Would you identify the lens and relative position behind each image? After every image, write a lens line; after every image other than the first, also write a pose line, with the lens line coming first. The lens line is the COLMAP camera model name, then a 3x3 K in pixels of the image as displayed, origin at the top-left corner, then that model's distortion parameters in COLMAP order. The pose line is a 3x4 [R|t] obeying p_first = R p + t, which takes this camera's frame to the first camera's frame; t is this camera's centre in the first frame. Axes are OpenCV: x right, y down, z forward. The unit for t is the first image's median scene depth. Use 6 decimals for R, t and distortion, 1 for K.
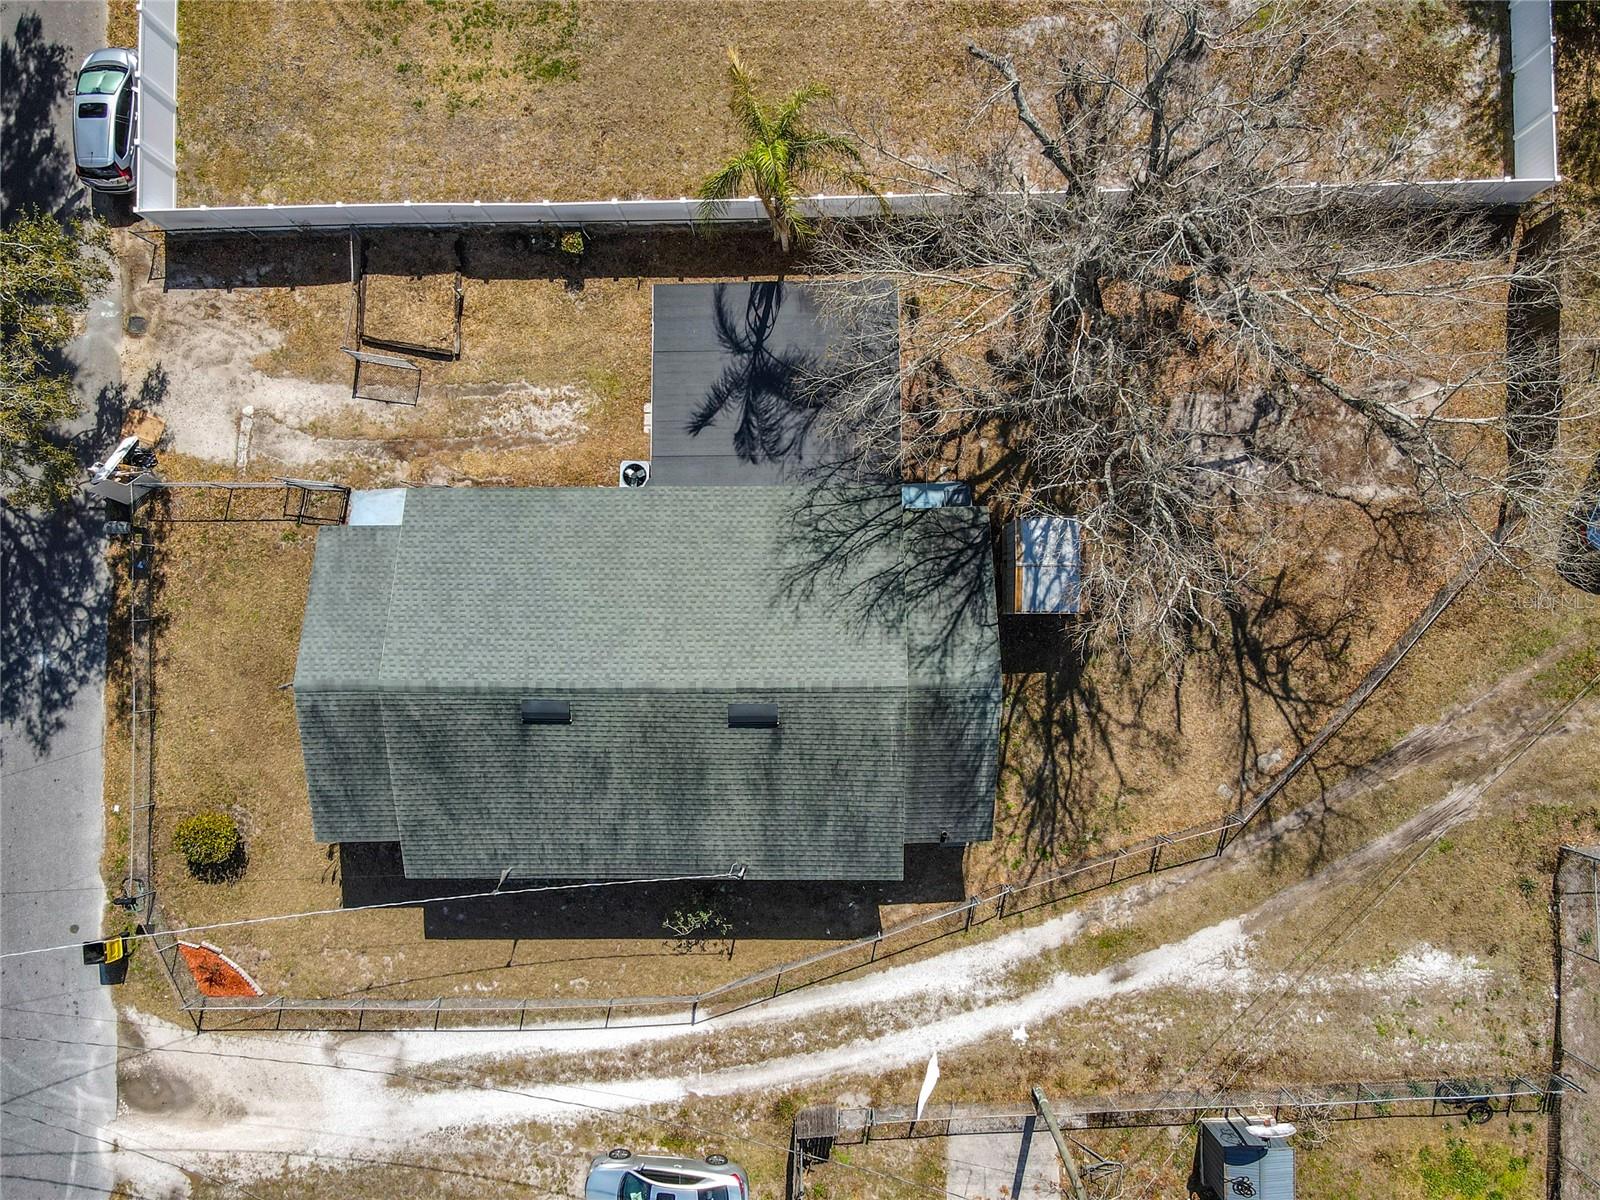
lens RADIAL K [[1171.7, 0, 813.4], [0, 1171.7, 606.7], [0, 0, 1]] dist [0.008361, 0.040449]
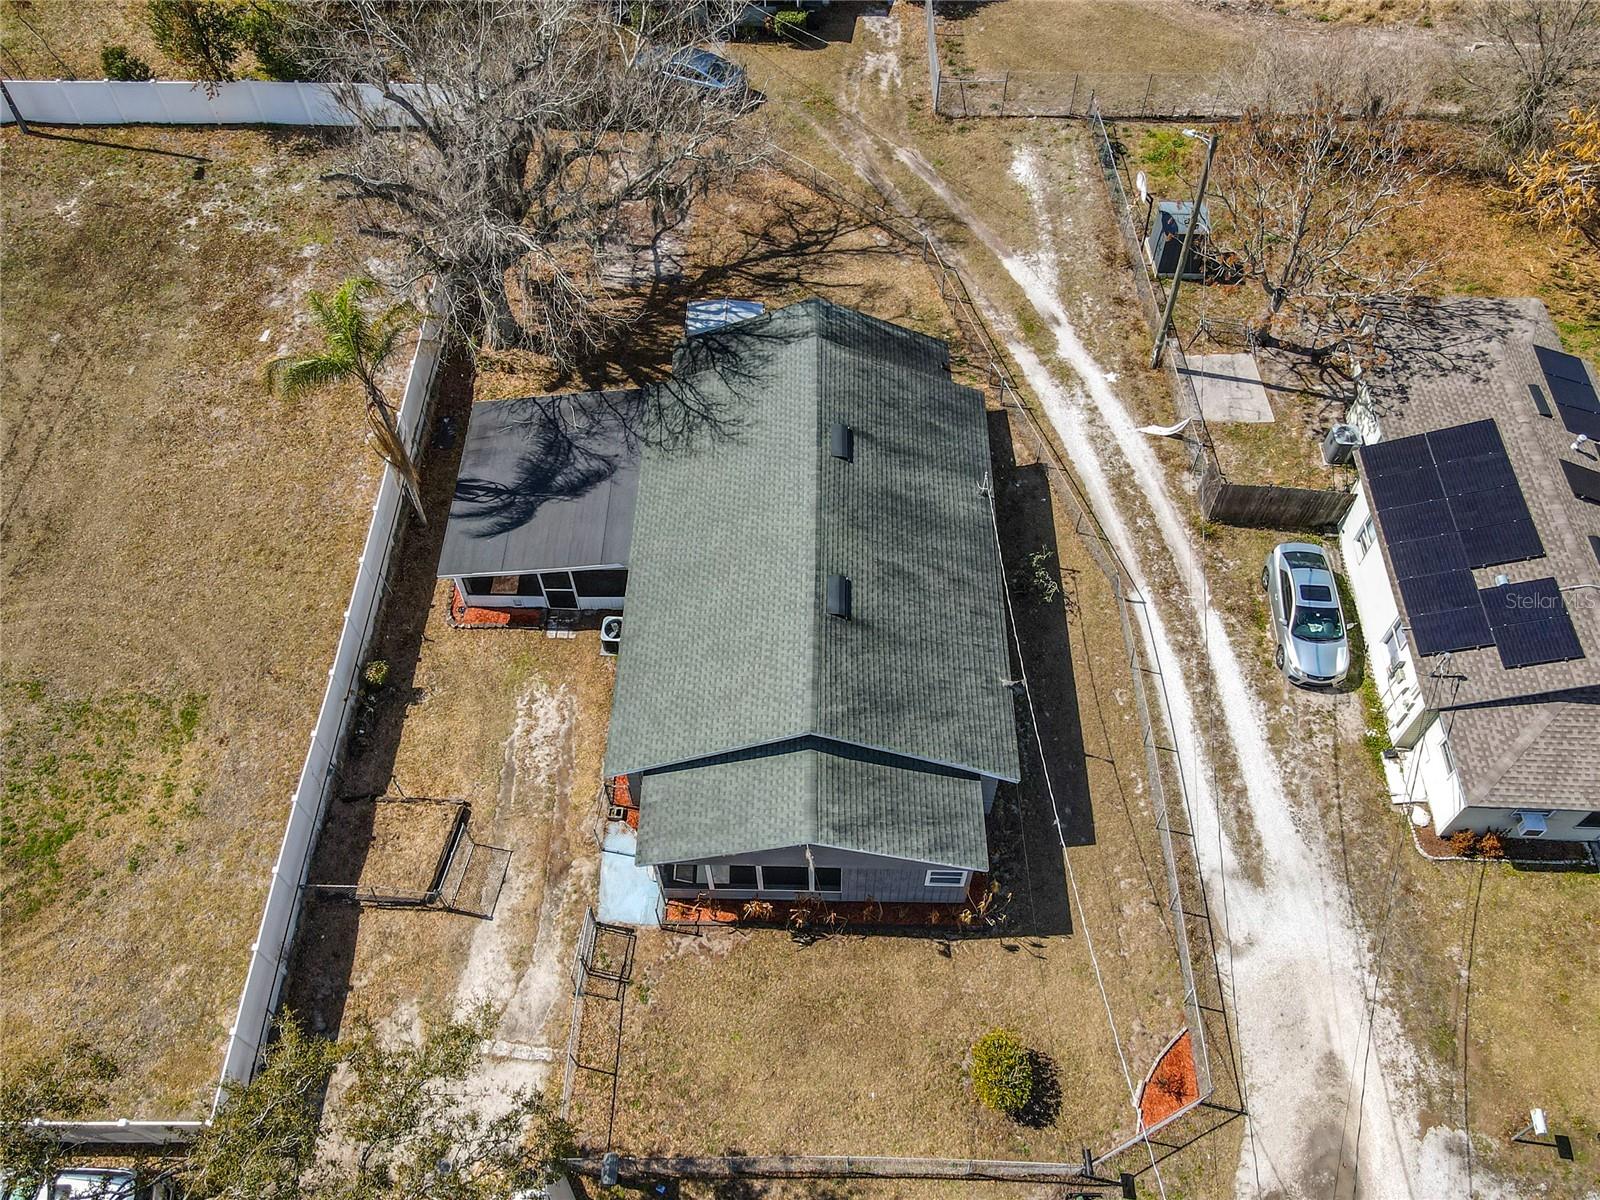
lens RADIAL K [[1171.7, 0, 813.4], [0, 1171.7, 606.7], [0, 0, 1]] dist [0.008361, 0.040449]
pose [[0.013803, -0.816701, 0.576896, -0.716765], [0.999811, 0.019186, 0.003239, 0.055983], [-0.013713, 0.576742, 0.816811, 0.148140]]
